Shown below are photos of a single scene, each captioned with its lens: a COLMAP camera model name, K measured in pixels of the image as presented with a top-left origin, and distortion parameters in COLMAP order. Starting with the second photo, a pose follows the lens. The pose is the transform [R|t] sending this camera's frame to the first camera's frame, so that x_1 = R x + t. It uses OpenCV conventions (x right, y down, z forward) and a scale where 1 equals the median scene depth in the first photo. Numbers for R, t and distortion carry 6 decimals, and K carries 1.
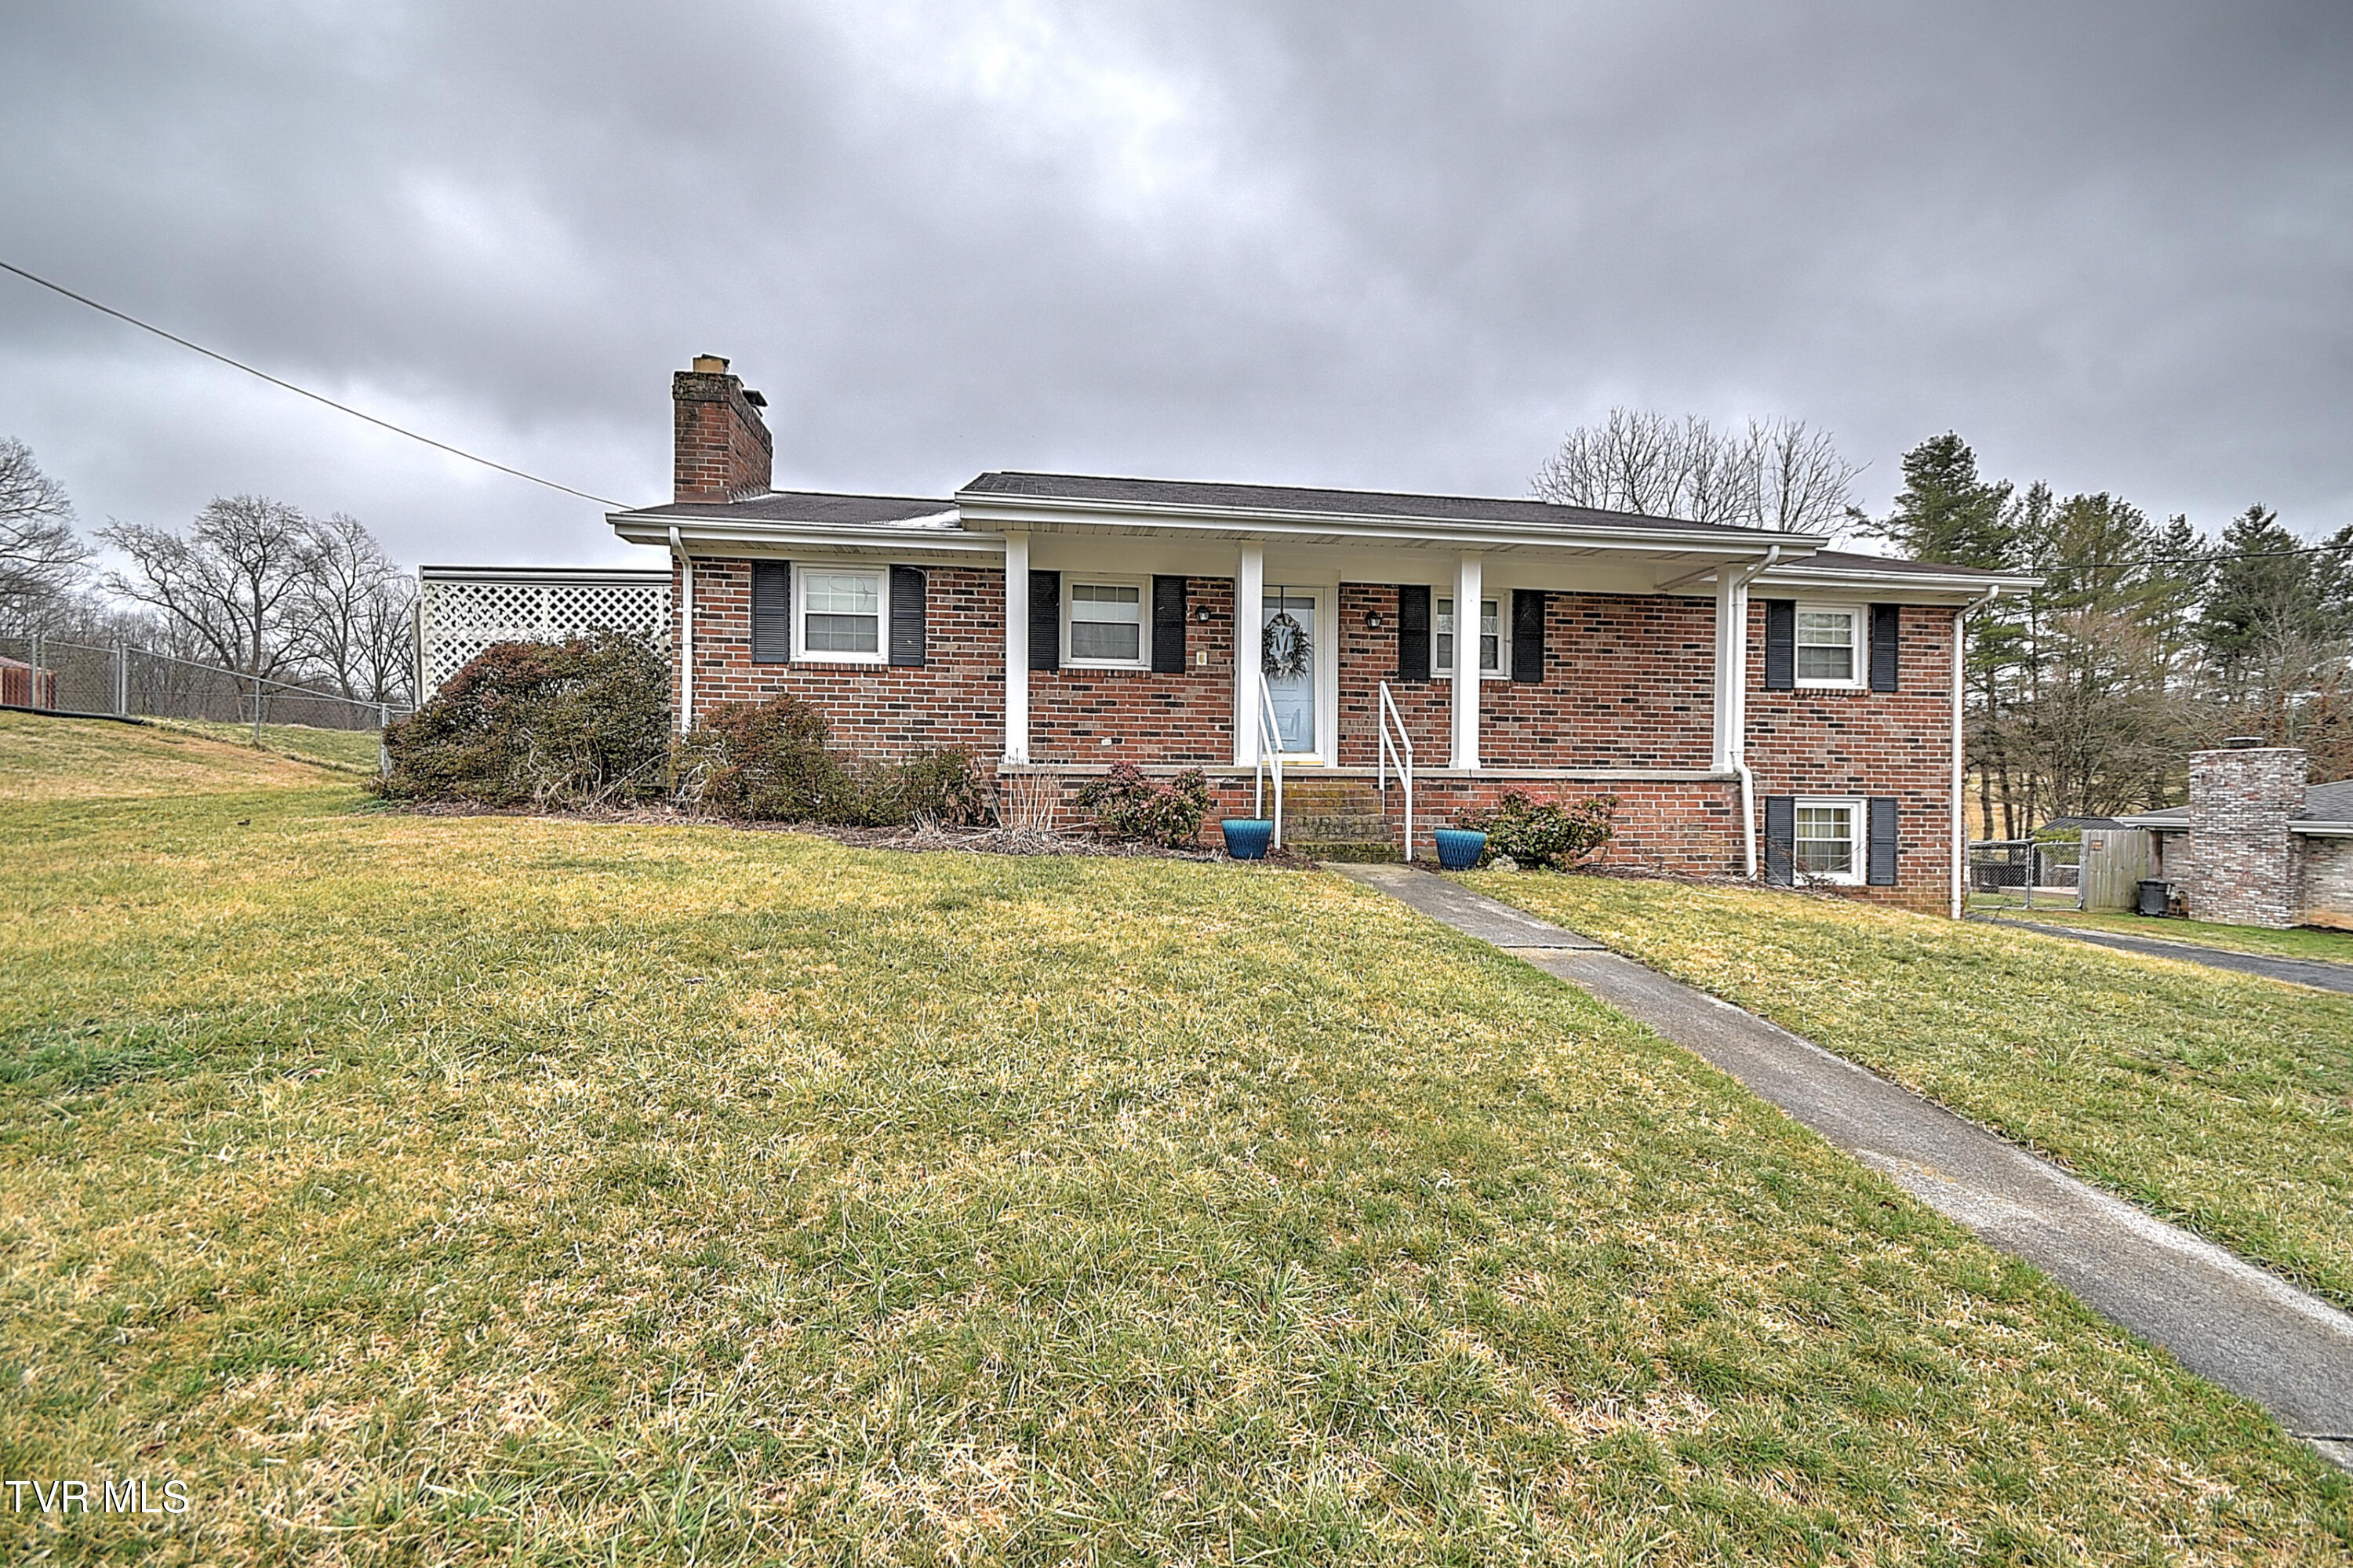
lens RADIAL K [[1014.6, 0, 1173.8], [0, 1014.6, 788.3], [0, 0, 1]] dist [0.018422, -0.009015]
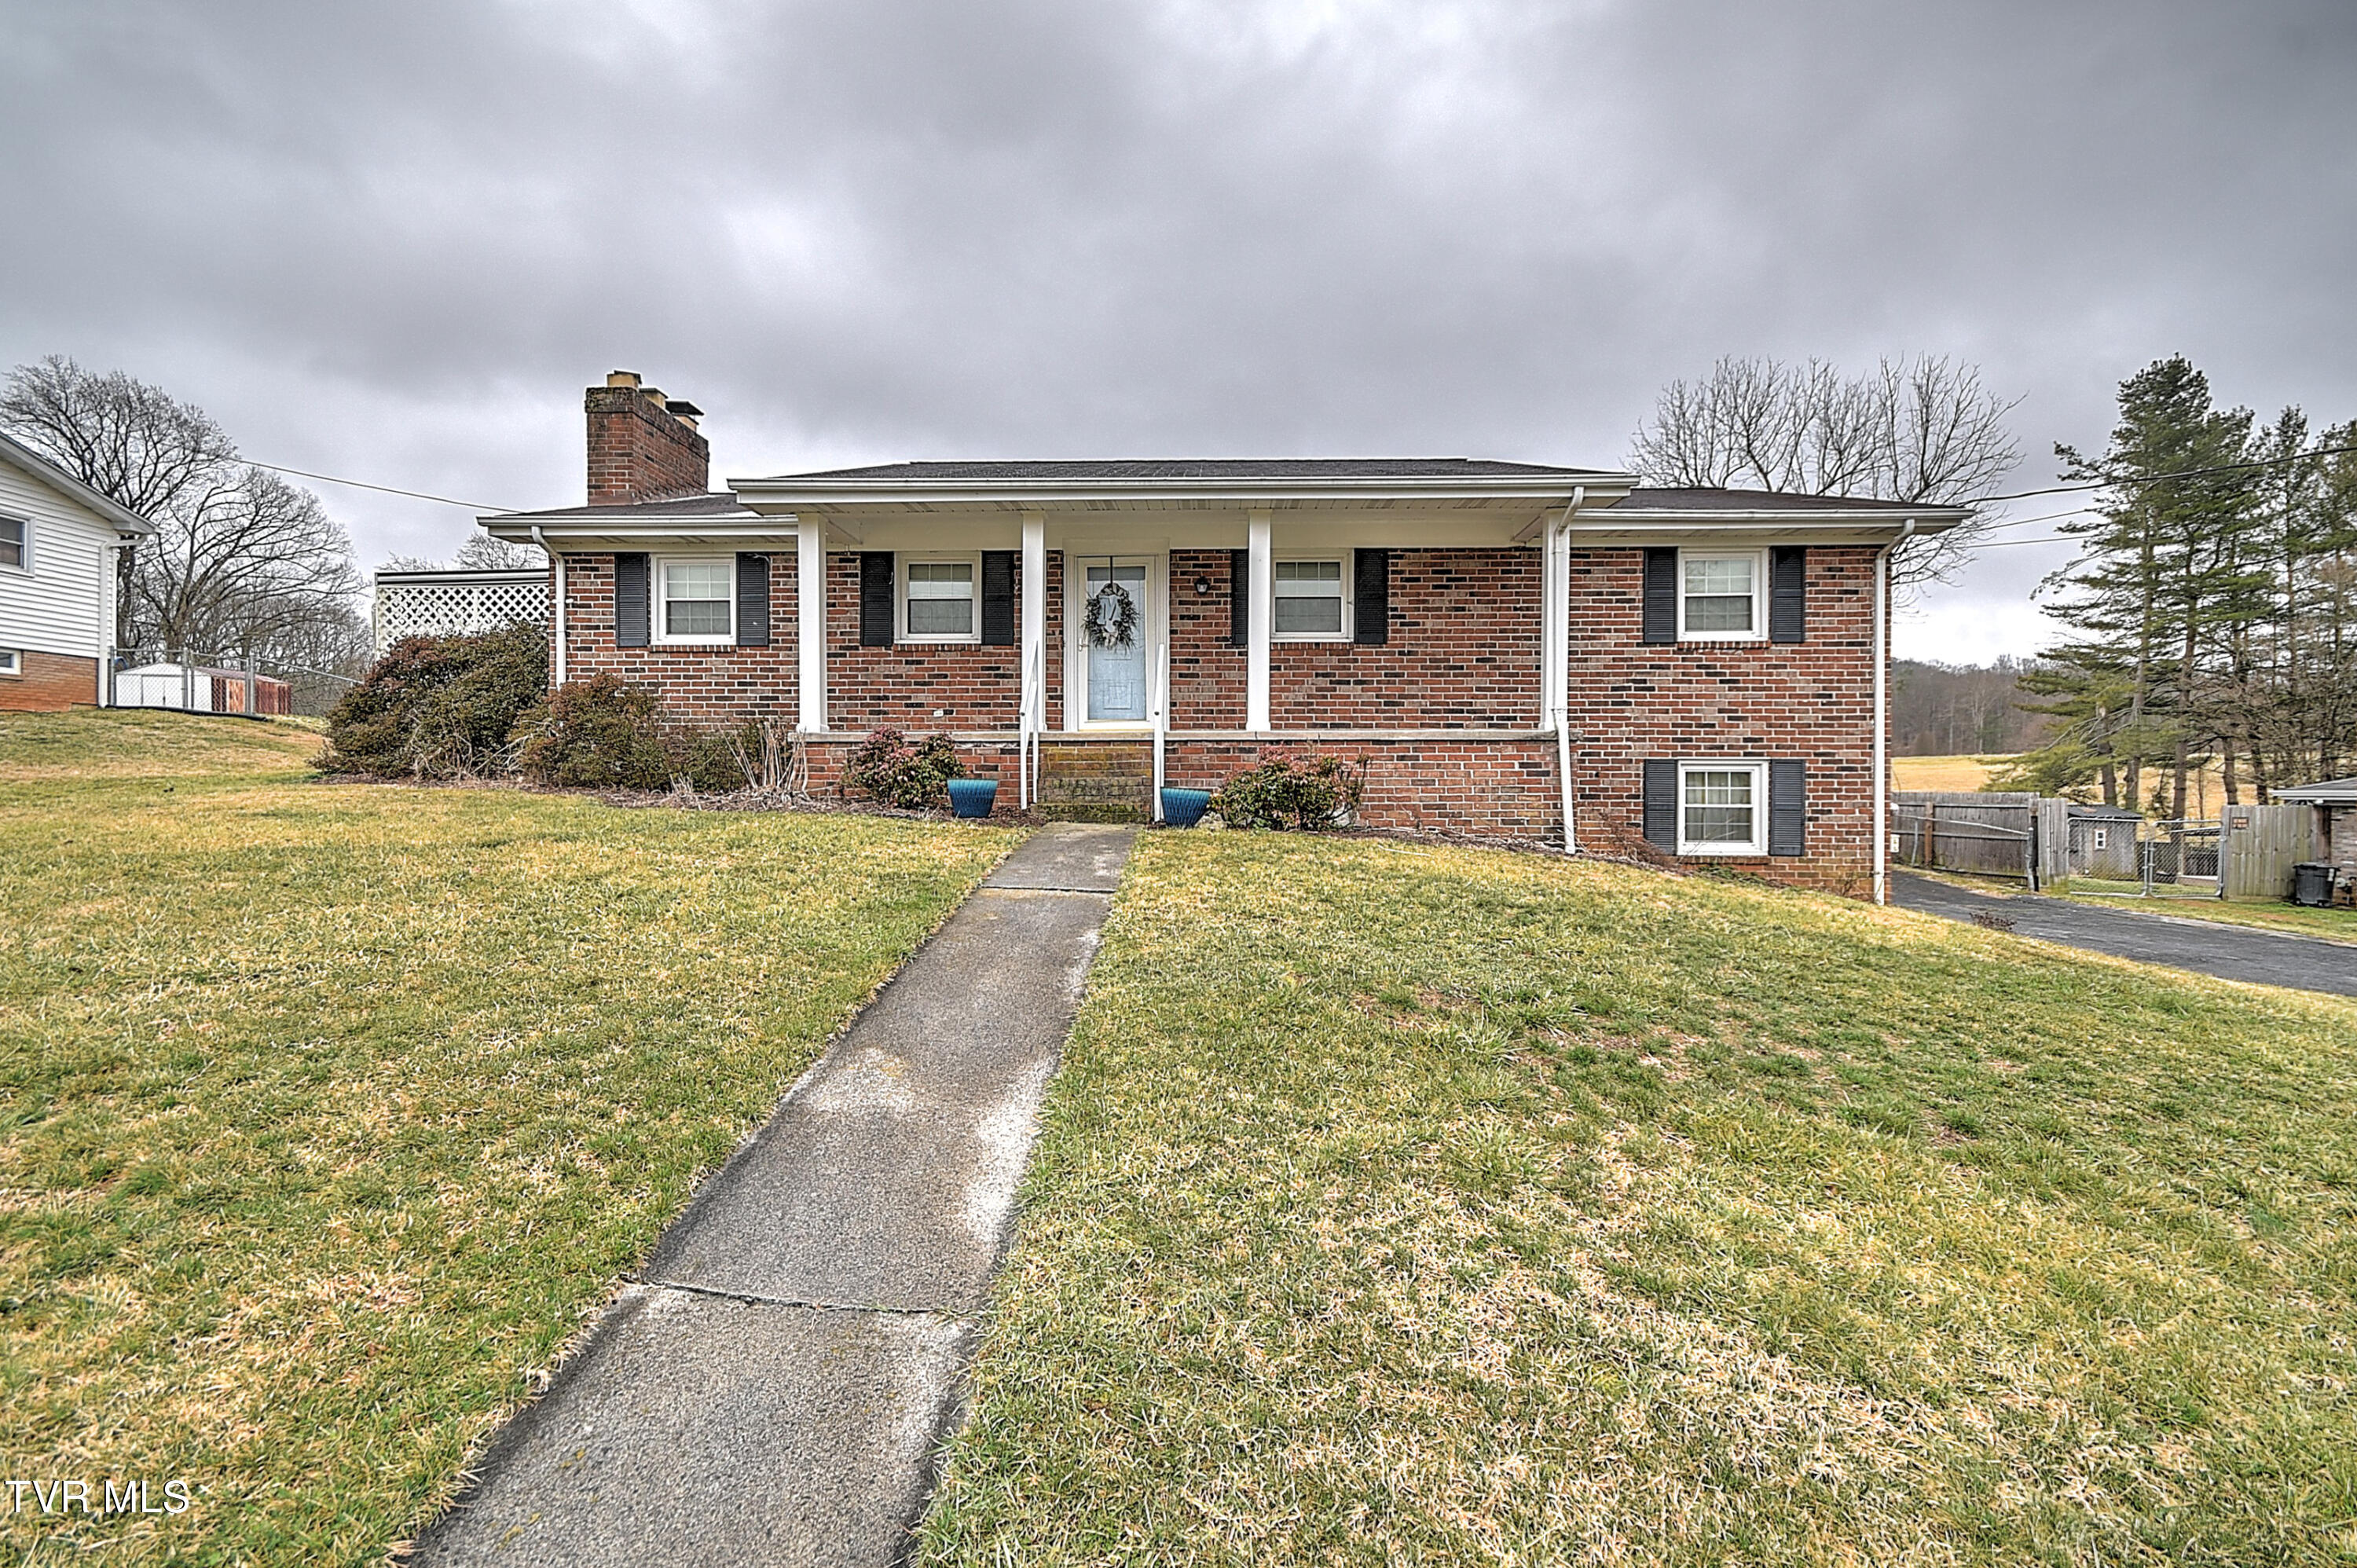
lens RADIAL K [[1016.3, 0, 1177.9], [0, 1016.3, 782.3], [0, 0, 1]] dist [0.018422, -0.009015]
pose [[0.985495, -0.009094, -0.169463, 0.339435], [0.009234, 0.999957, 0.000035, 0.026278], [0.169455, -0.001599, 0.985537, 0.013545]]
